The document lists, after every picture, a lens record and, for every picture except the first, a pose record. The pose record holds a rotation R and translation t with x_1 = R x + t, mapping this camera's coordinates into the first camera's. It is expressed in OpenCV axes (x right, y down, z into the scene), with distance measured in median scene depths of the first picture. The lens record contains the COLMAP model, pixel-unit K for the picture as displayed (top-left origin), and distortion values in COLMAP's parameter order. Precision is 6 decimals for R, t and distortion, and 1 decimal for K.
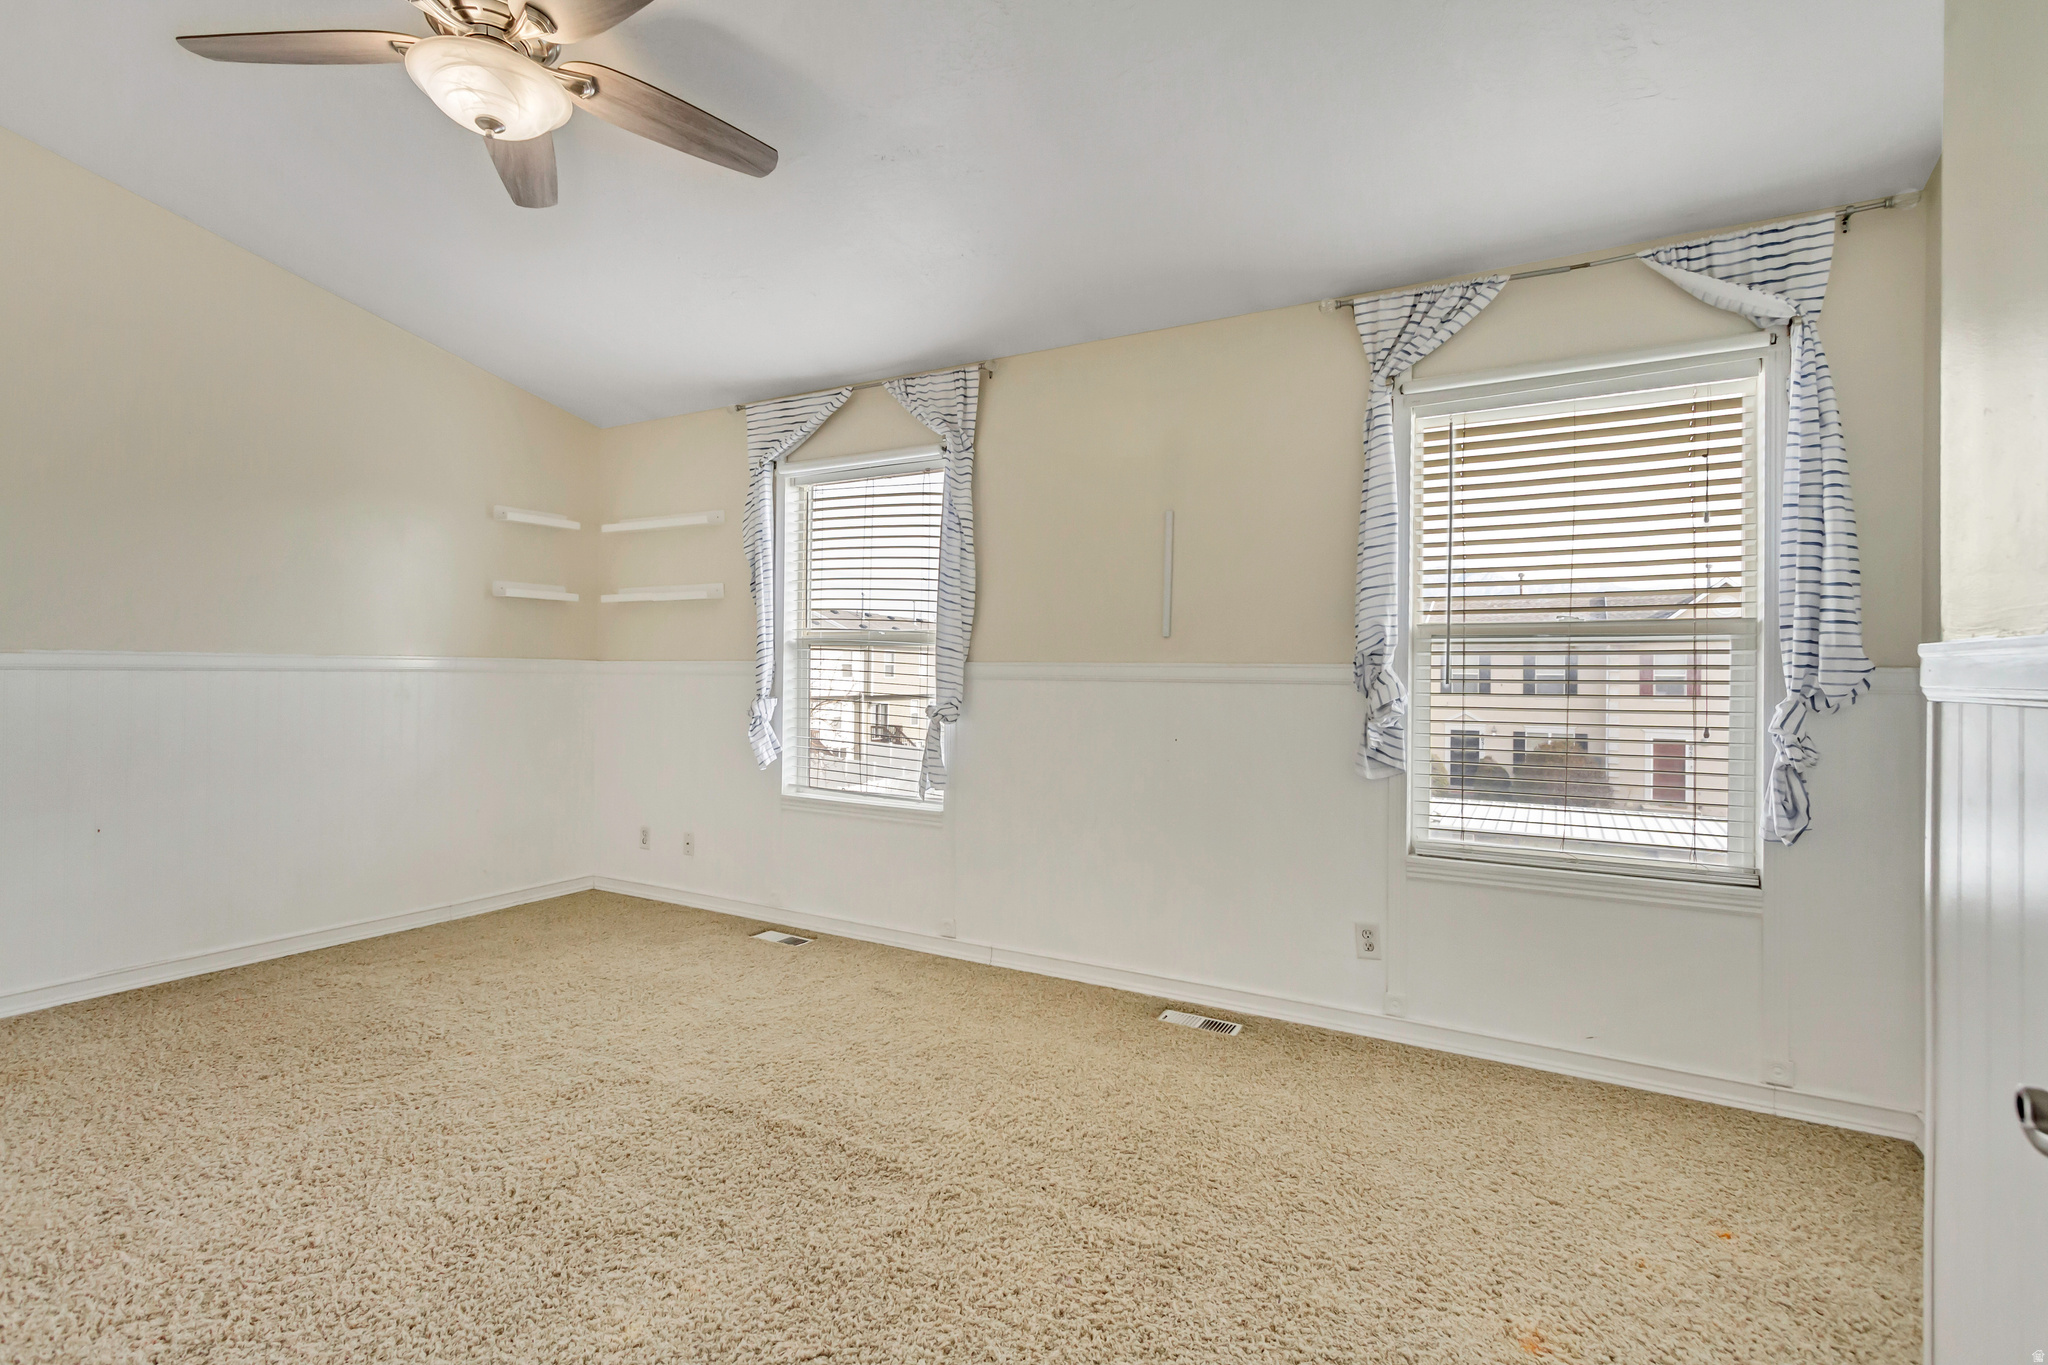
lens RADIAL K [[927.1, 0, 1024.0], [0, 927.1, 682.5], [0, 0, 1]] dist [-0.000196, 0.000017]
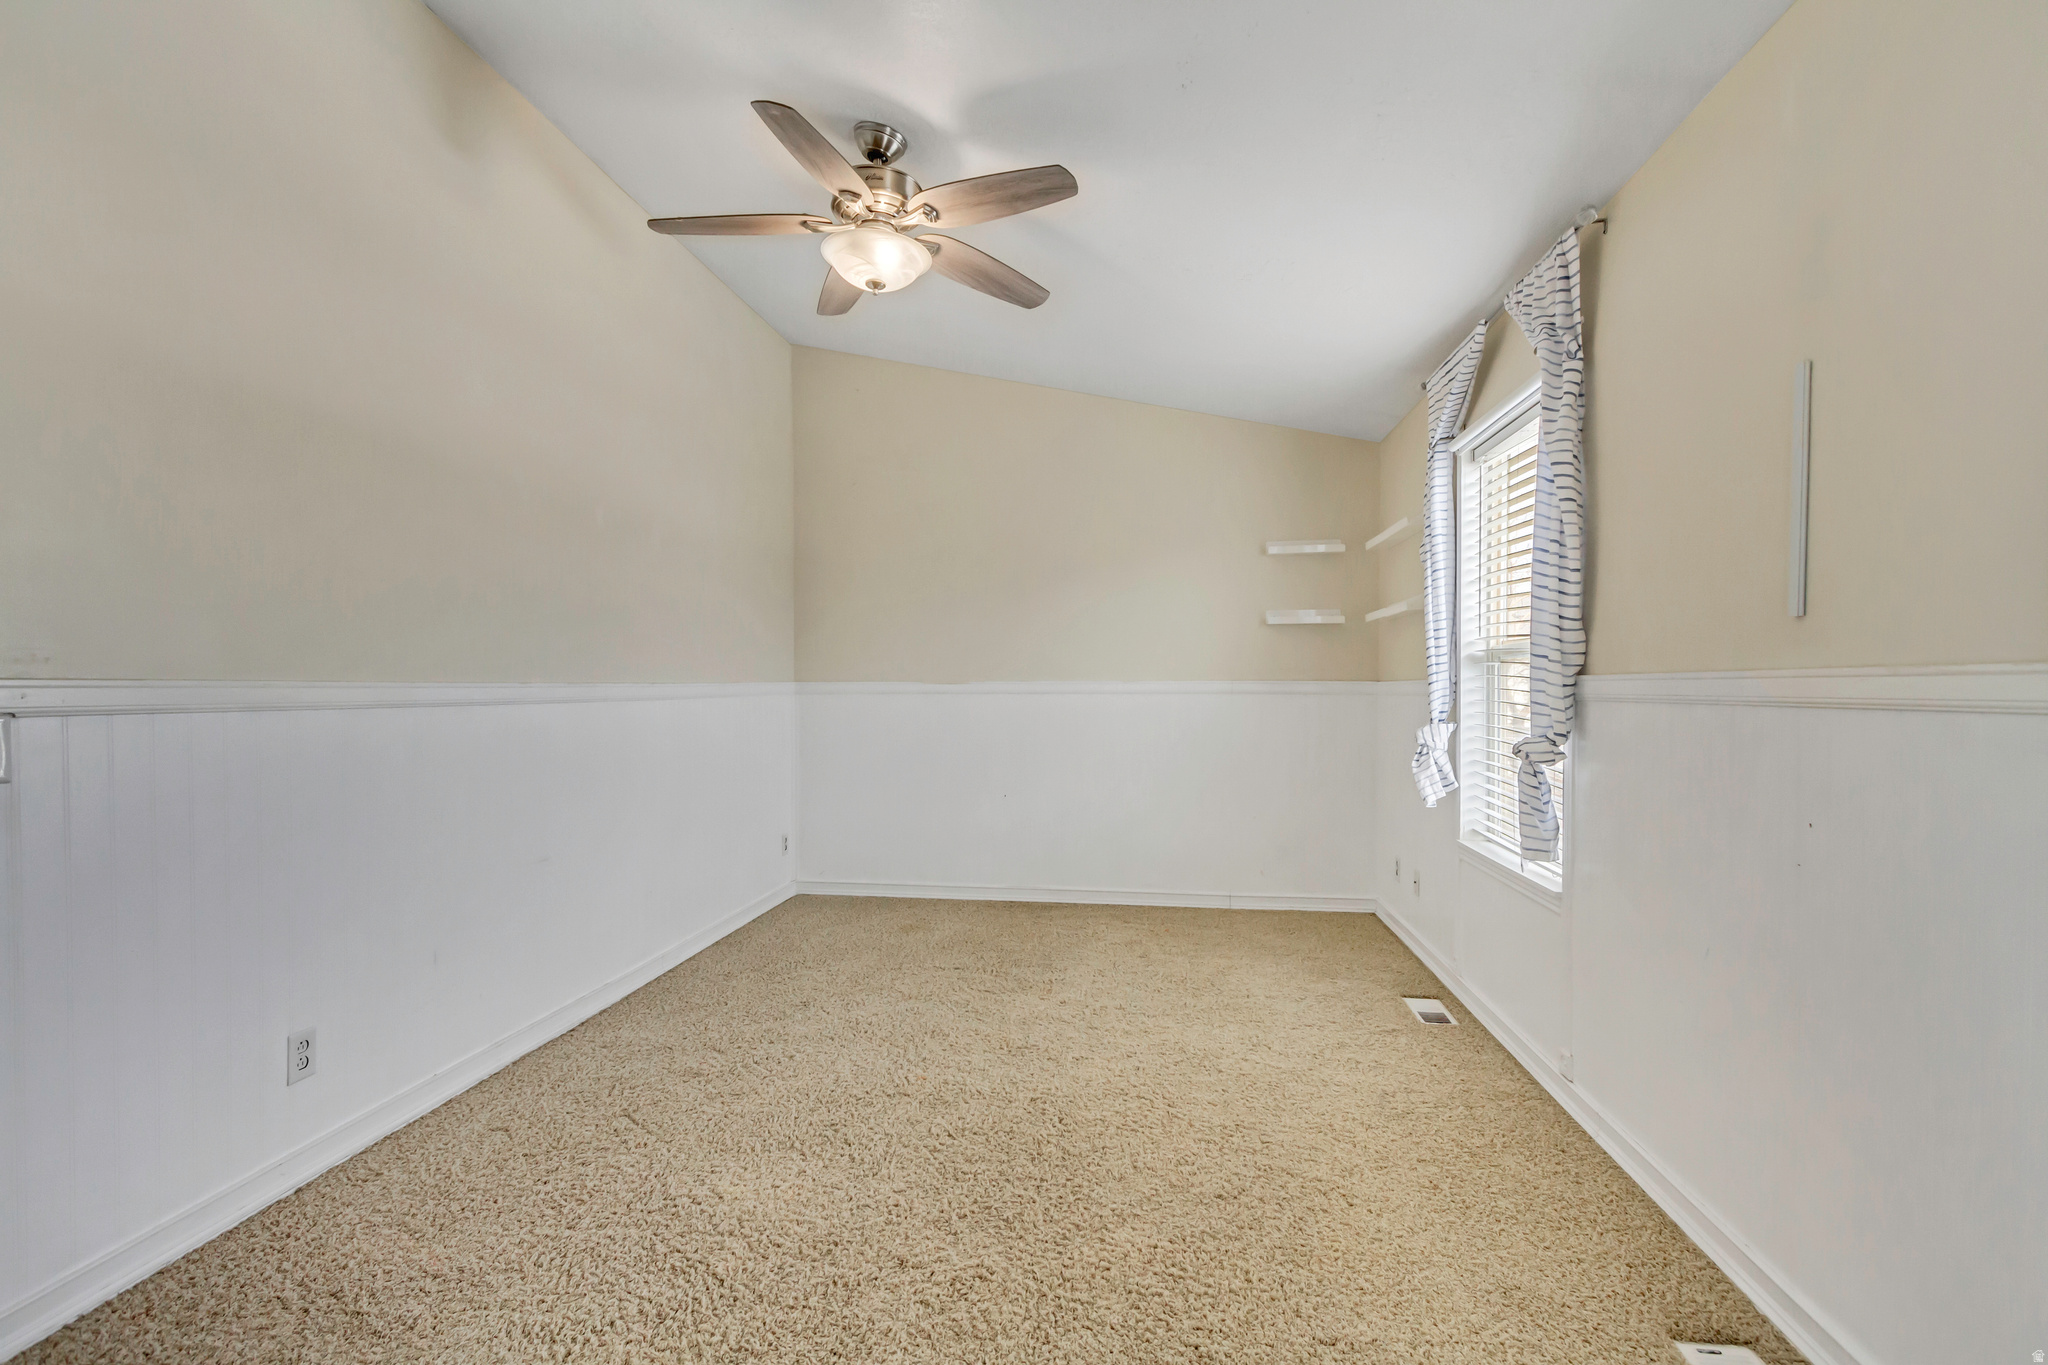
lens RADIAL K [[939.1, 0, 1026.5], [0, 939.1, 719.1], [0, 0, 1]] dist [0.000392, 0.000049]
pose [[0.368100, 0.019942, -0.929572, 0.423687], [-0.004367, 0.999796, 0.019719, -0.002105], [0.929776, -0.003199, 0.368112, 0.381719]]
